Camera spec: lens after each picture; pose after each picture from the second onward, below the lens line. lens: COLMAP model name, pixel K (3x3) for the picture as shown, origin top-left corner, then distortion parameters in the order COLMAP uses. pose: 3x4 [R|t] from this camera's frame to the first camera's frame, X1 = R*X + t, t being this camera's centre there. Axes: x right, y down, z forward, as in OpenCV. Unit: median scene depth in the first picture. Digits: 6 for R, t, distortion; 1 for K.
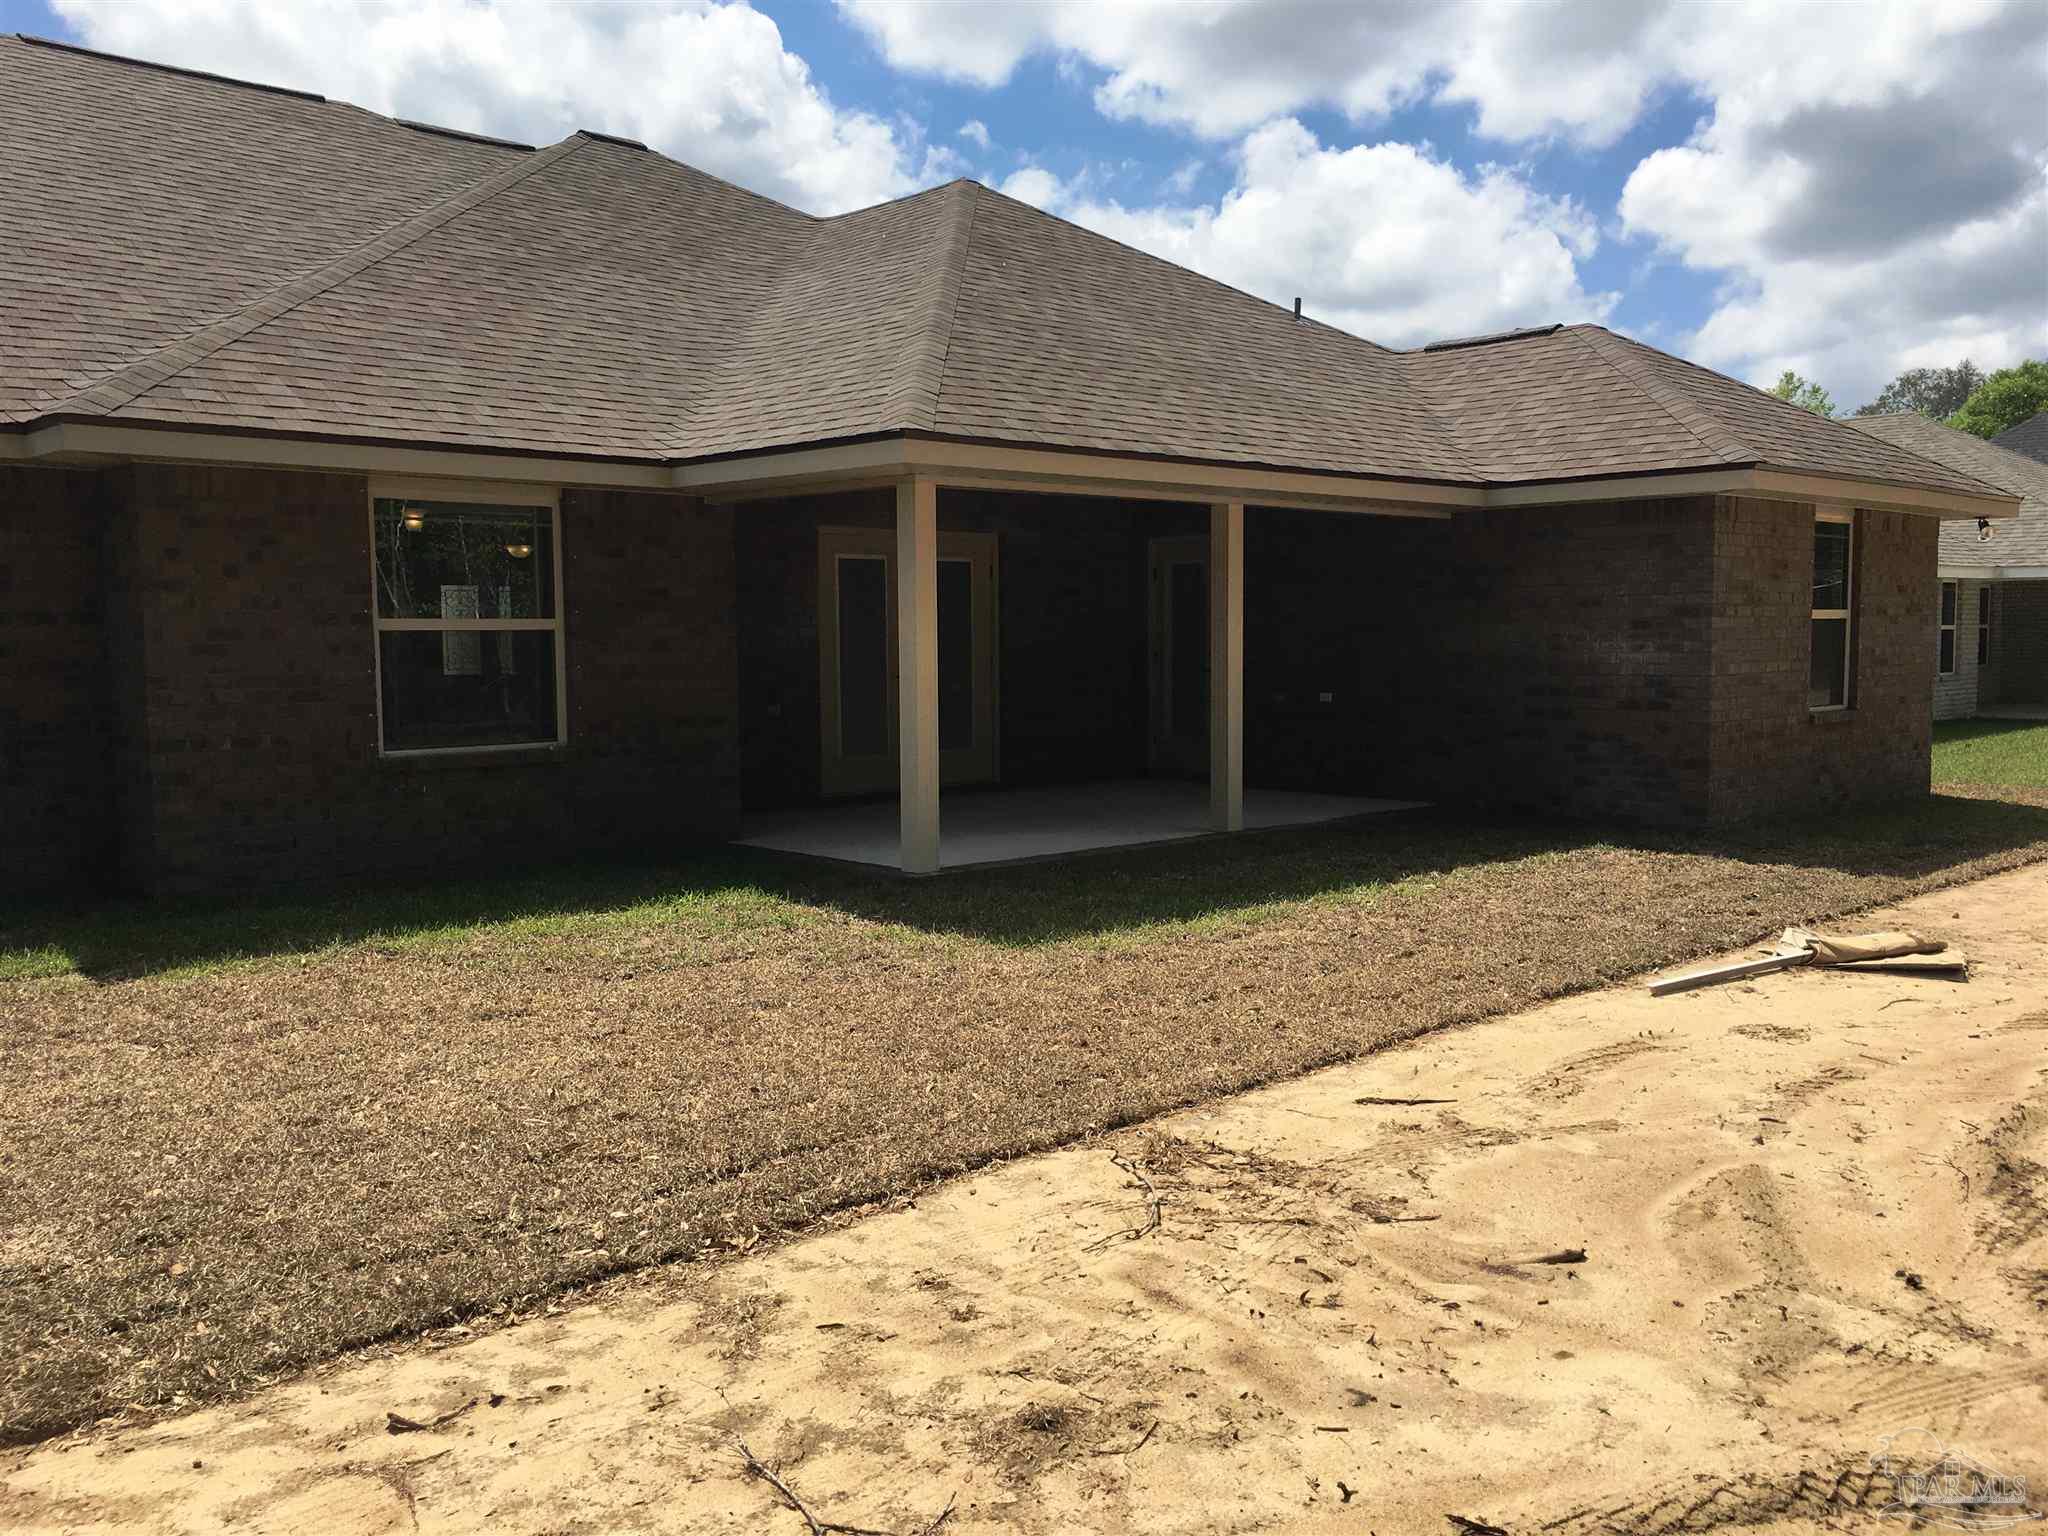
lens RADIAL K [[1733.6, 0, 1026.6], [0, 1733.6, 747.9], [0, 0, 1]] dist [0.040980, -0.009917]
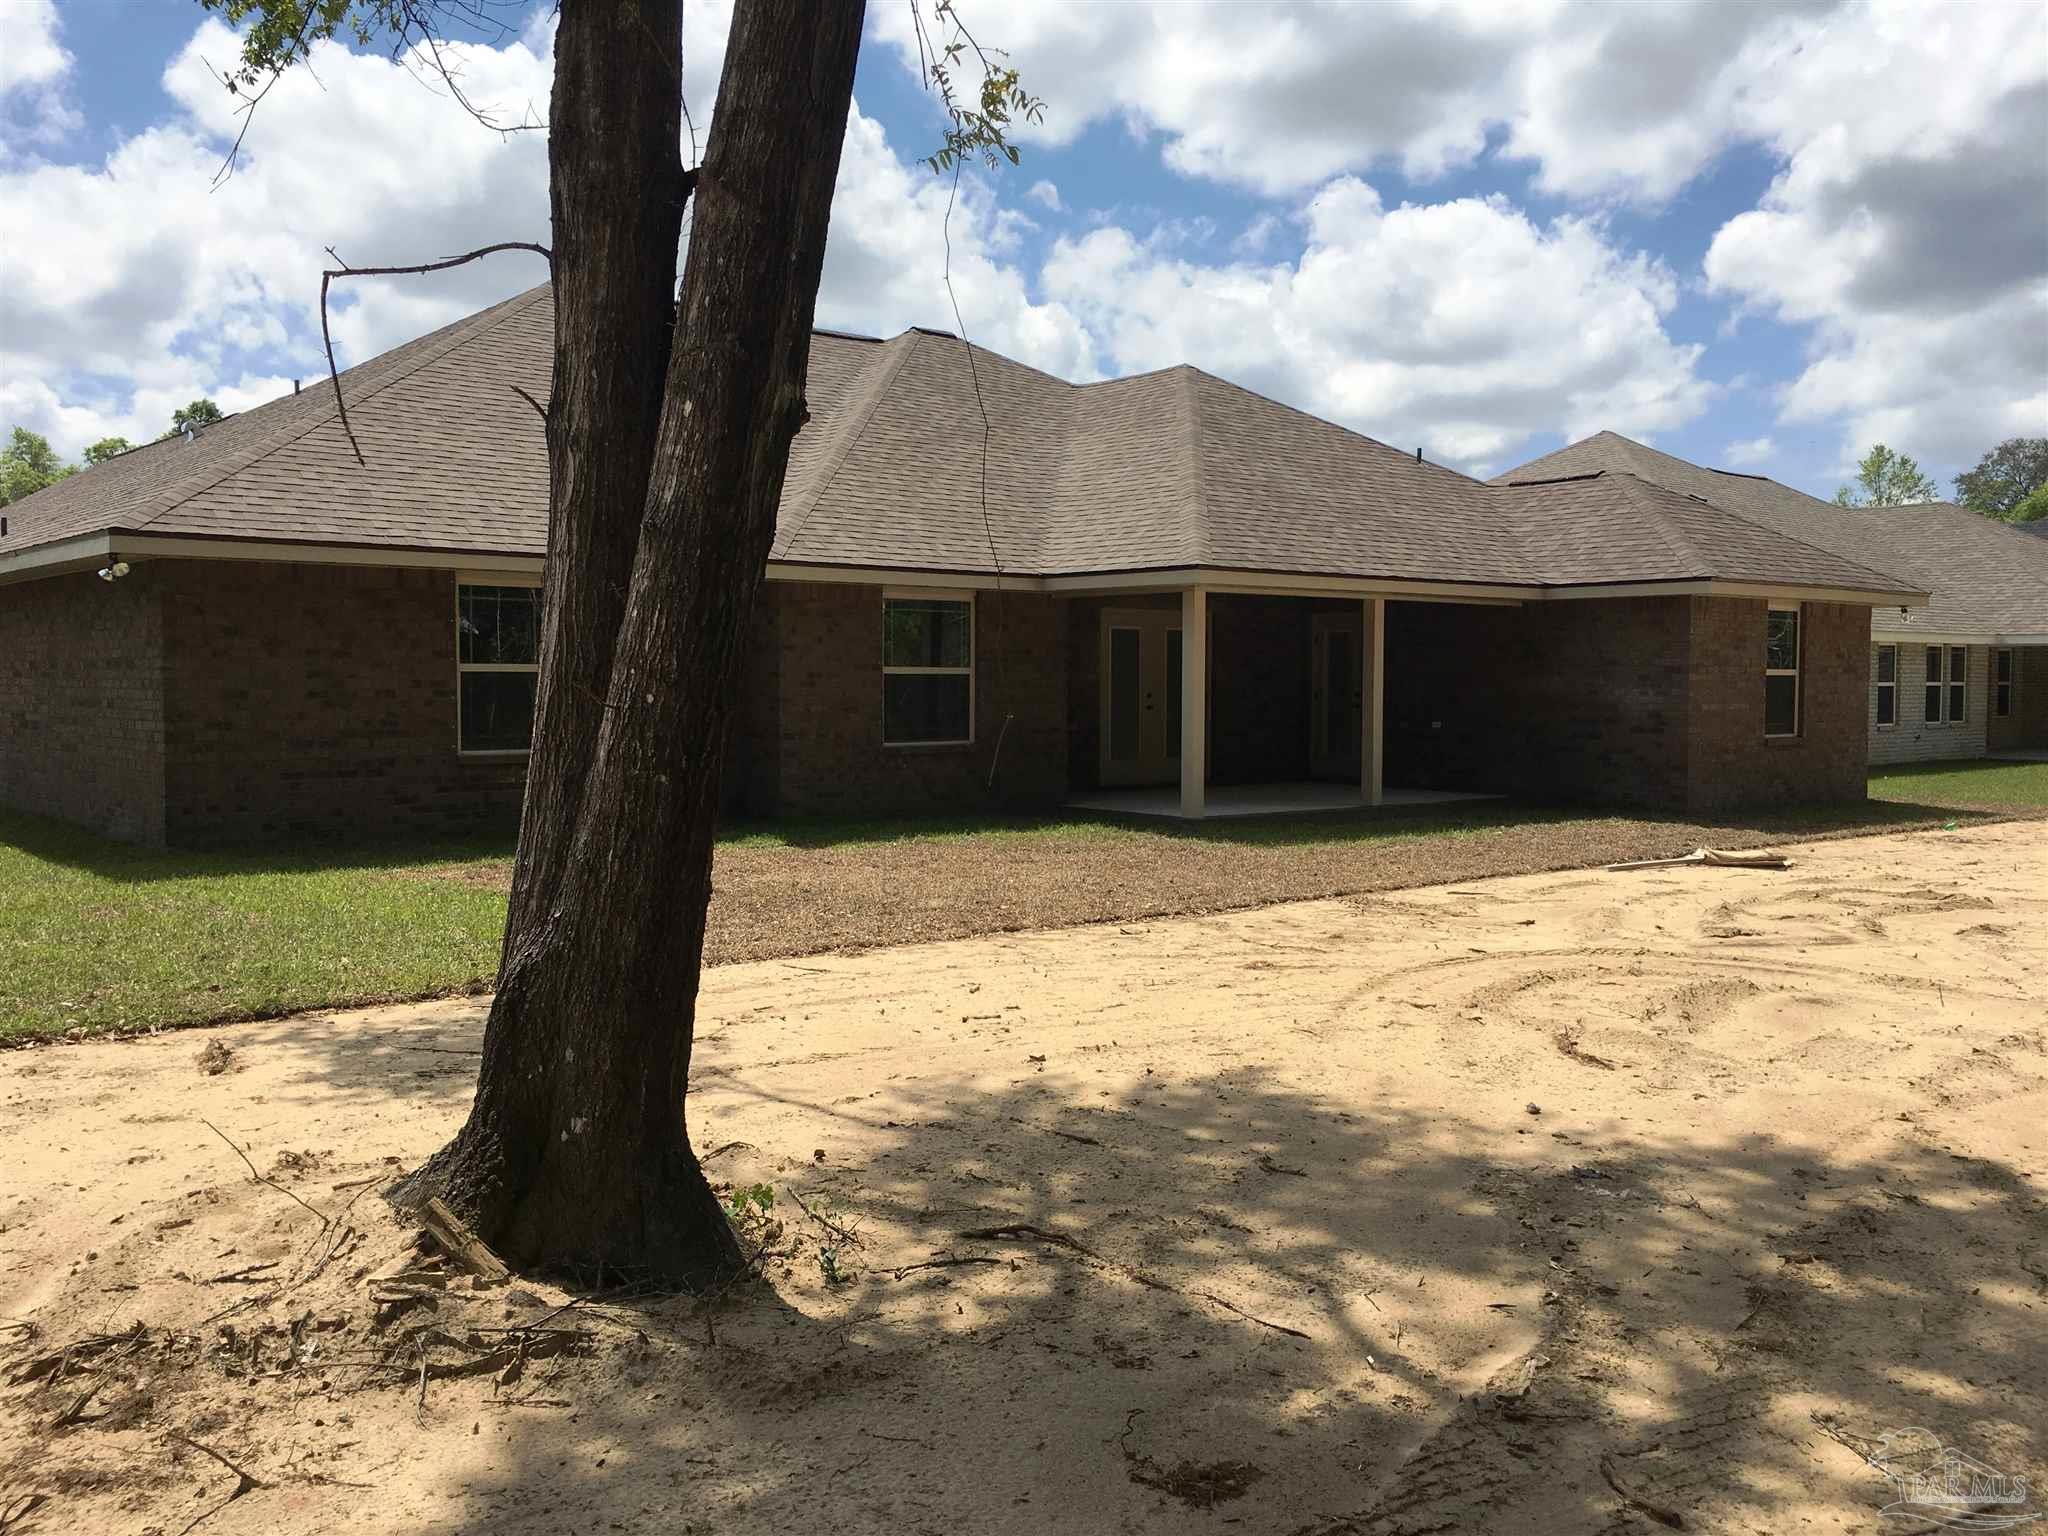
lens RADIAL K [[1749.1, 0, 883.6], [0, 1749.1, 764.6], [0, 0, 1]] dist [-0.011217, -0.010543]
pose [[0.993679, 0.015483, -0.111186, -0.136127], [-0.017355, 0.999723, -0.015886, 0.039878], [0.110910, 0.017715, 0.993673, -0.572564]]
